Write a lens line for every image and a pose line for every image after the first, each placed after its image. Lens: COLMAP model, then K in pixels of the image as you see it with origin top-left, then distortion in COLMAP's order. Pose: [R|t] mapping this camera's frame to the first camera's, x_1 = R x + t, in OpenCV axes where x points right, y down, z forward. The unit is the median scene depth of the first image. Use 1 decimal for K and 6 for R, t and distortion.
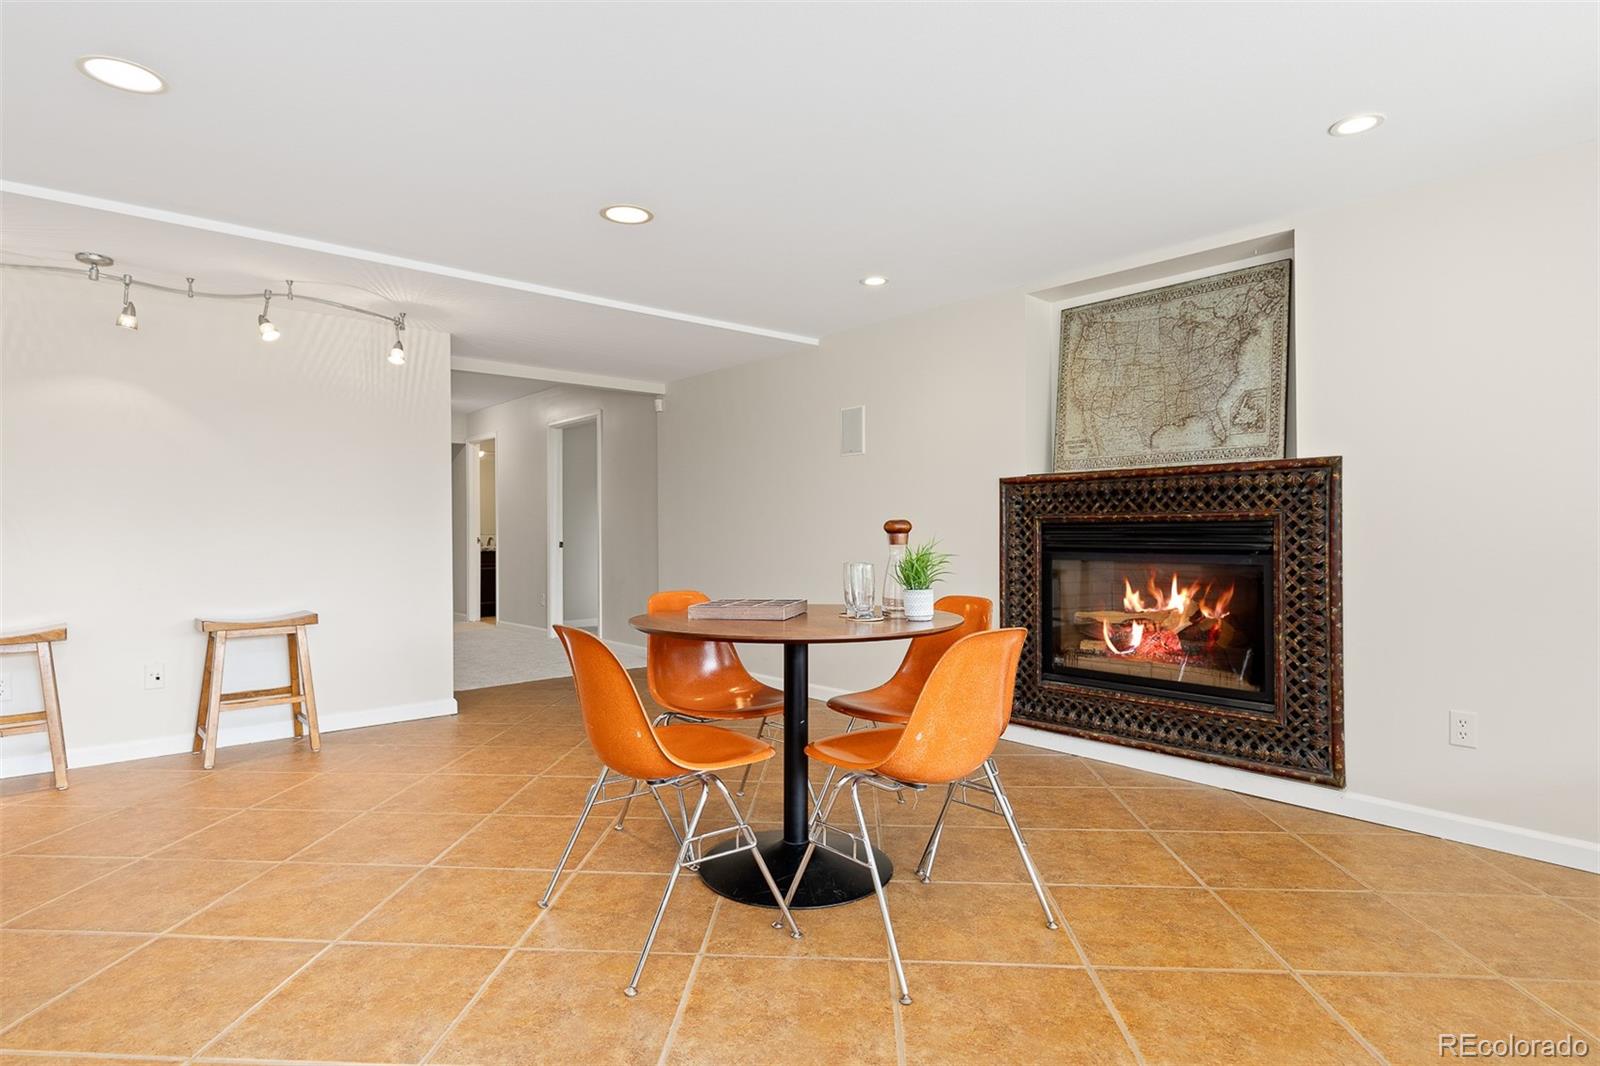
lens RADIAL K [[873.6, 0, 802.6], [0, 873.6, 529.8], [0, 0, 1]] dist [0.026566, 0.002824]
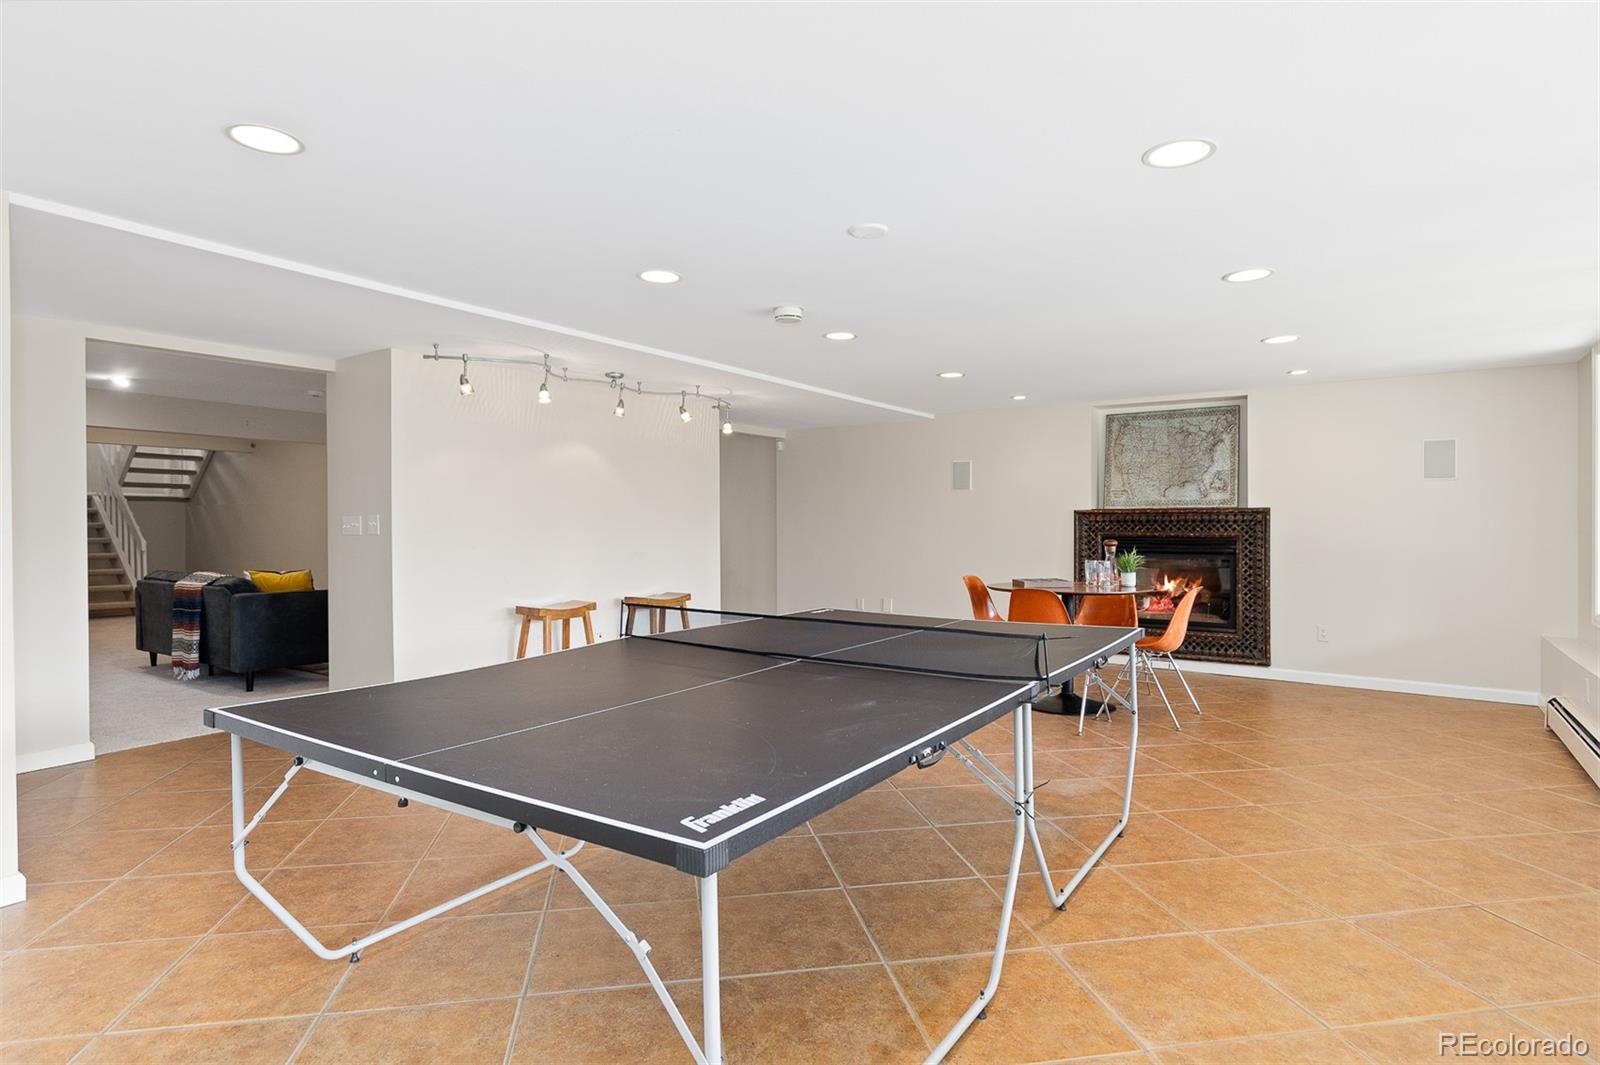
lens RADIAL K [[873.6, 0, 796.7], [0, 873.6, 532.2], [0, 0, 1]] dist [0.026566, 0.002824]
pose [[0.964874, 0.002047, 0.262706, -0.919749], [-0.005327, 0.999917, 0.011771, -0.039713], [-0.262660, -0.012757, 0.964804, -0.645654]]
